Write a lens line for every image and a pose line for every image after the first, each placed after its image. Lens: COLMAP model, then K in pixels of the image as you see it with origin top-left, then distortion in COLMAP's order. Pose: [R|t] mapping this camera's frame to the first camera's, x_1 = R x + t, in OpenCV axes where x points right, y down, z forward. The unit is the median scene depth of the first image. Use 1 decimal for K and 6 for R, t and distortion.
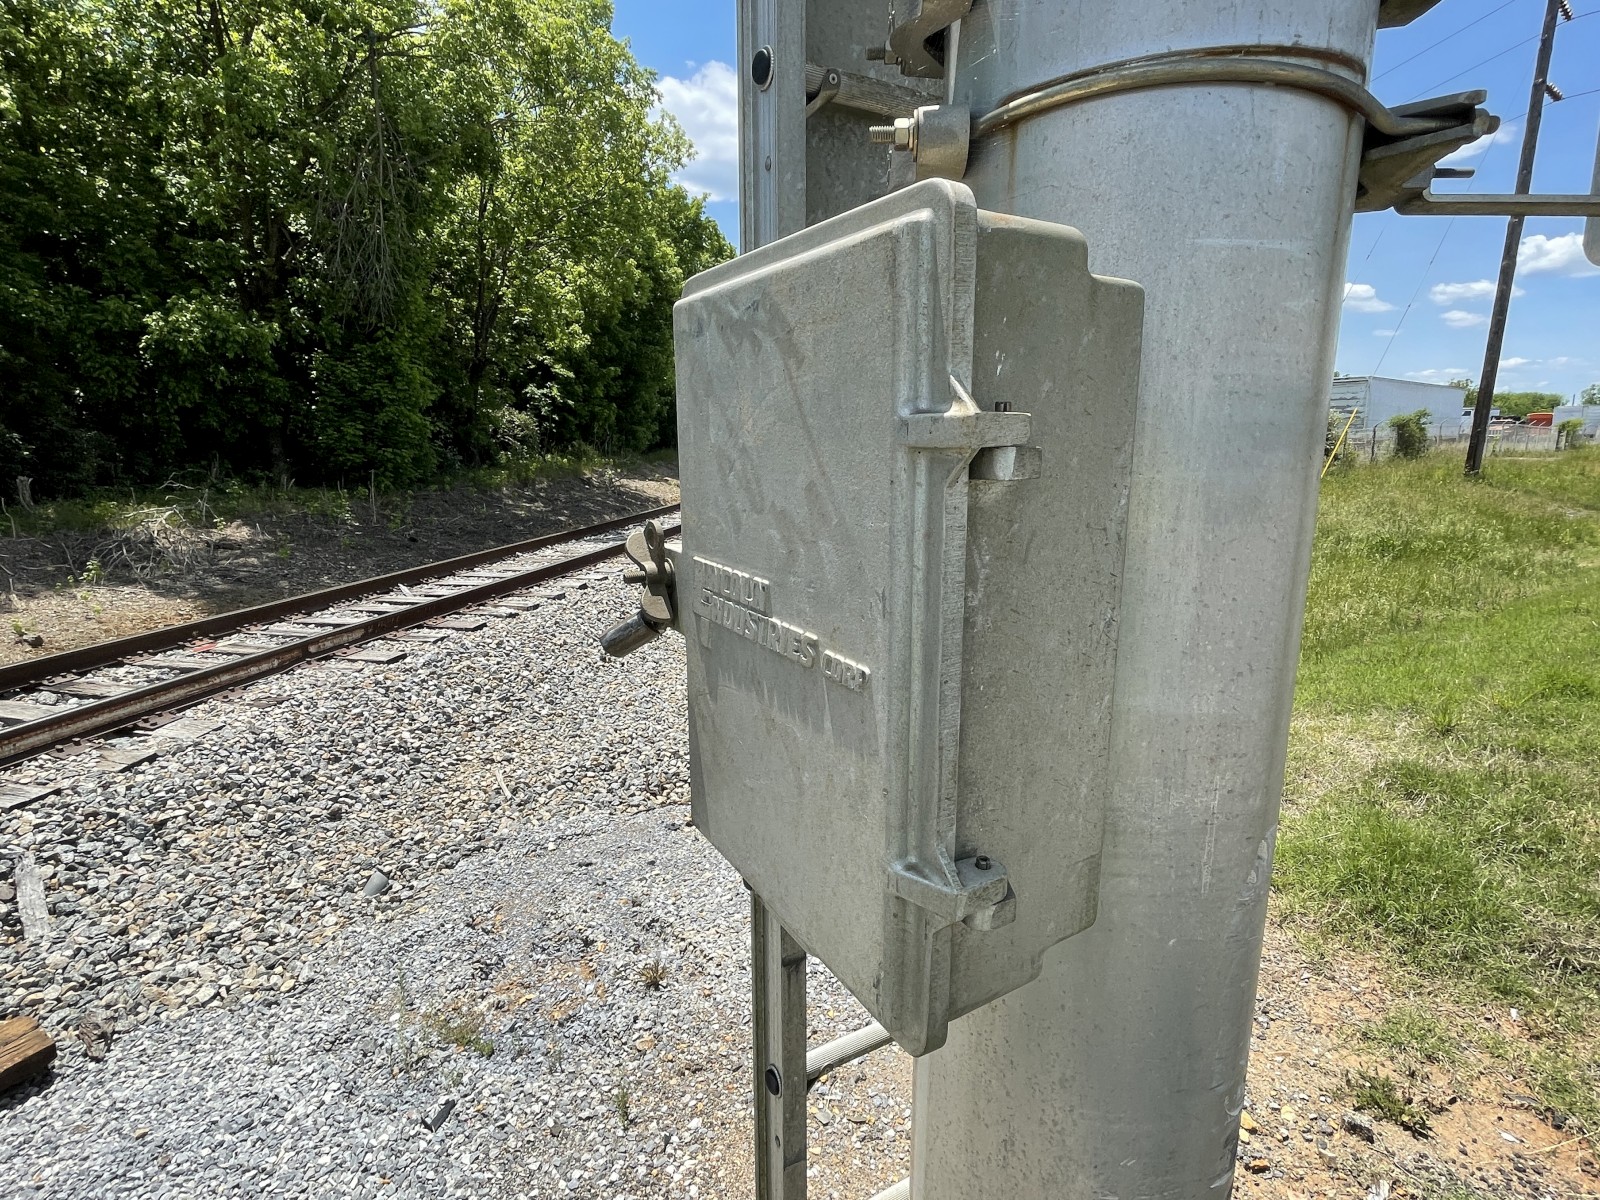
lens RADIAL K [[825.1, 0, 800.0], [0, 825.1, 600.0], [0, 0, 1]] dist [0.001094, 0.000193]
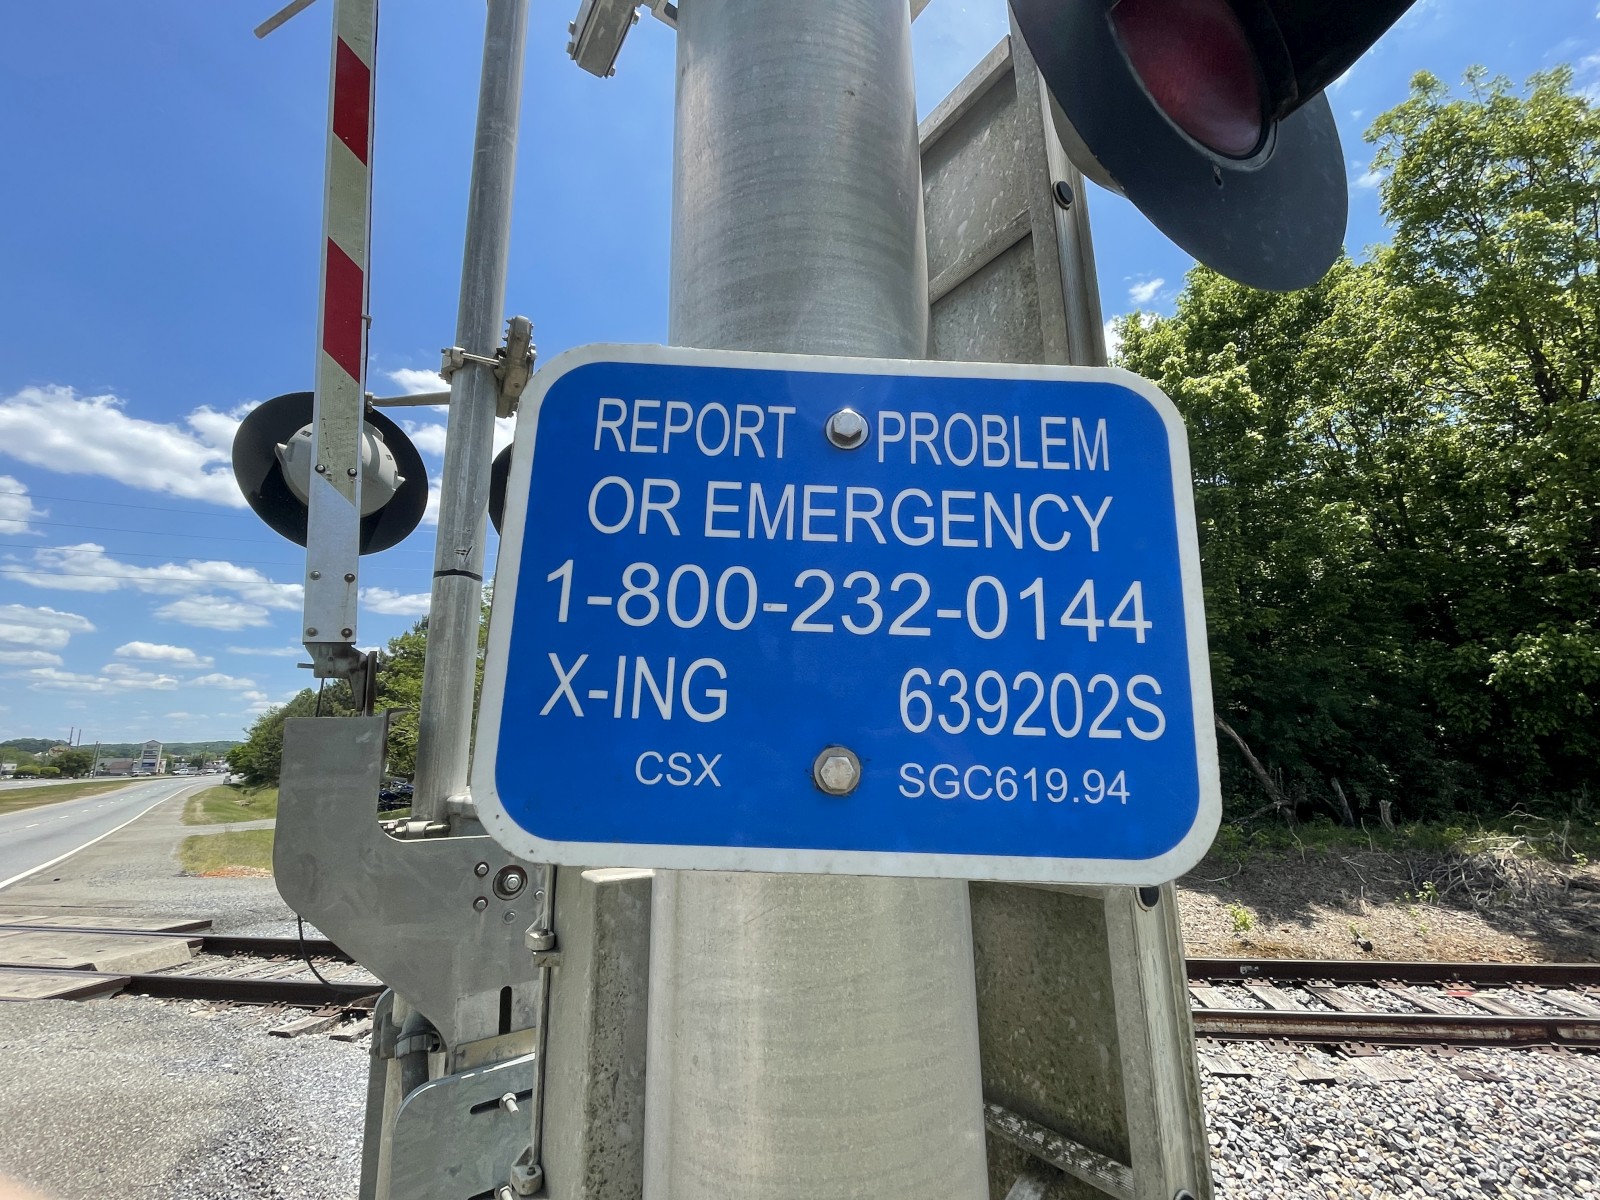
lens RADIAL K [[720.3, 0, 807.2], [0, 720.3, 598.9], [0, 0, 1]] dist [-0.001101, 0.000428]
pose [[0.078481, -0.222060, -0.971869, 0.233076], [-0.178633, 0.955966, -0.232851, -0.074560], [0.980781, 0.191882, 0.035358, 0.134805]]
